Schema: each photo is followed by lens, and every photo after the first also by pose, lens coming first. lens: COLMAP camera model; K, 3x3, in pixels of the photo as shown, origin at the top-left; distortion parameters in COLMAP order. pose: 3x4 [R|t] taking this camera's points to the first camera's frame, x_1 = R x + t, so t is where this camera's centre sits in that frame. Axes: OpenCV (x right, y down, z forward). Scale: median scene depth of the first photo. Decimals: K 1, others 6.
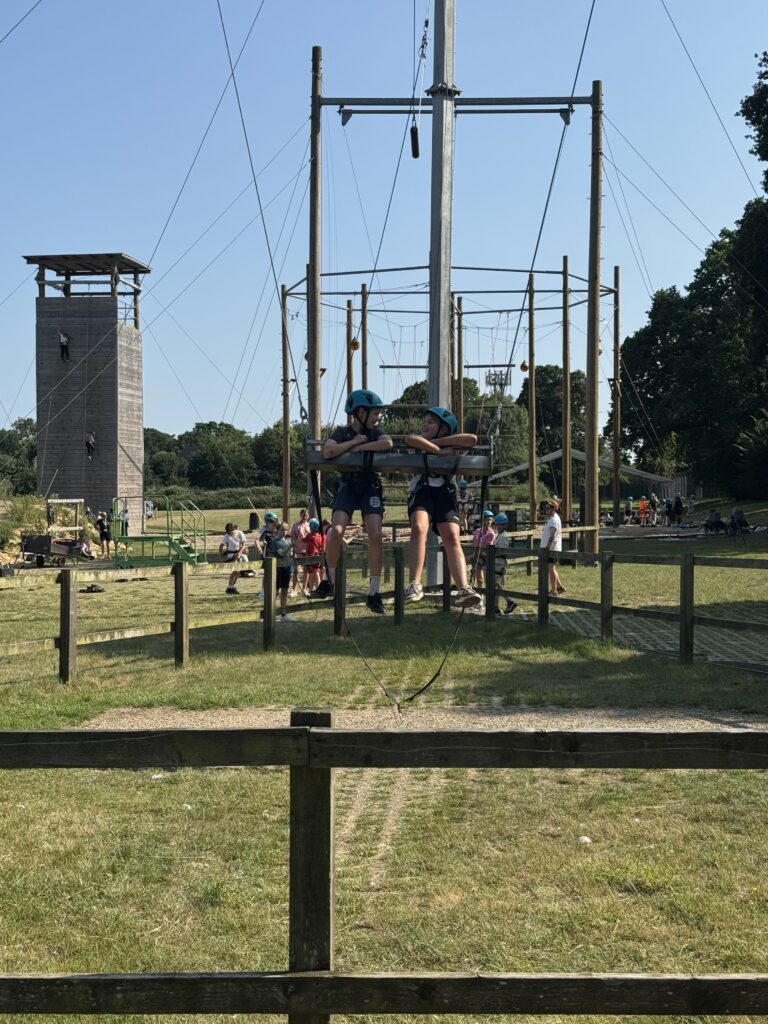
lens RADIAL K [[1443.1, 0, 384.0], [0, 1443.1, 512.0], [0, 0, 1]] dist [0.135563, 0.010146]
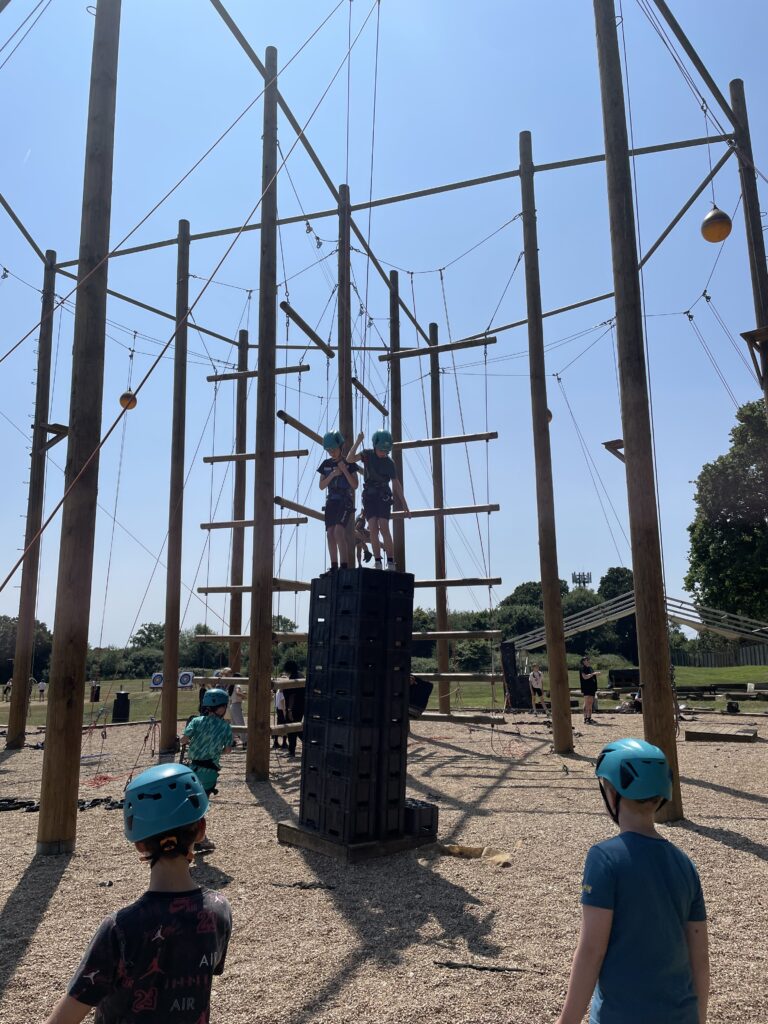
lens RADIAL K [[775.8, 0, 384.0], [0, 775.8, 512.0], [0, 0, 1]] dist [0.080286, -0.108124]
pose [[0.983013, -0.039870, -0.179156, 0.114083], [0.002370, 0.978796, -0.204824, -0.009057], [0.183523, 0.200920, 0.962263, 0.933300]]
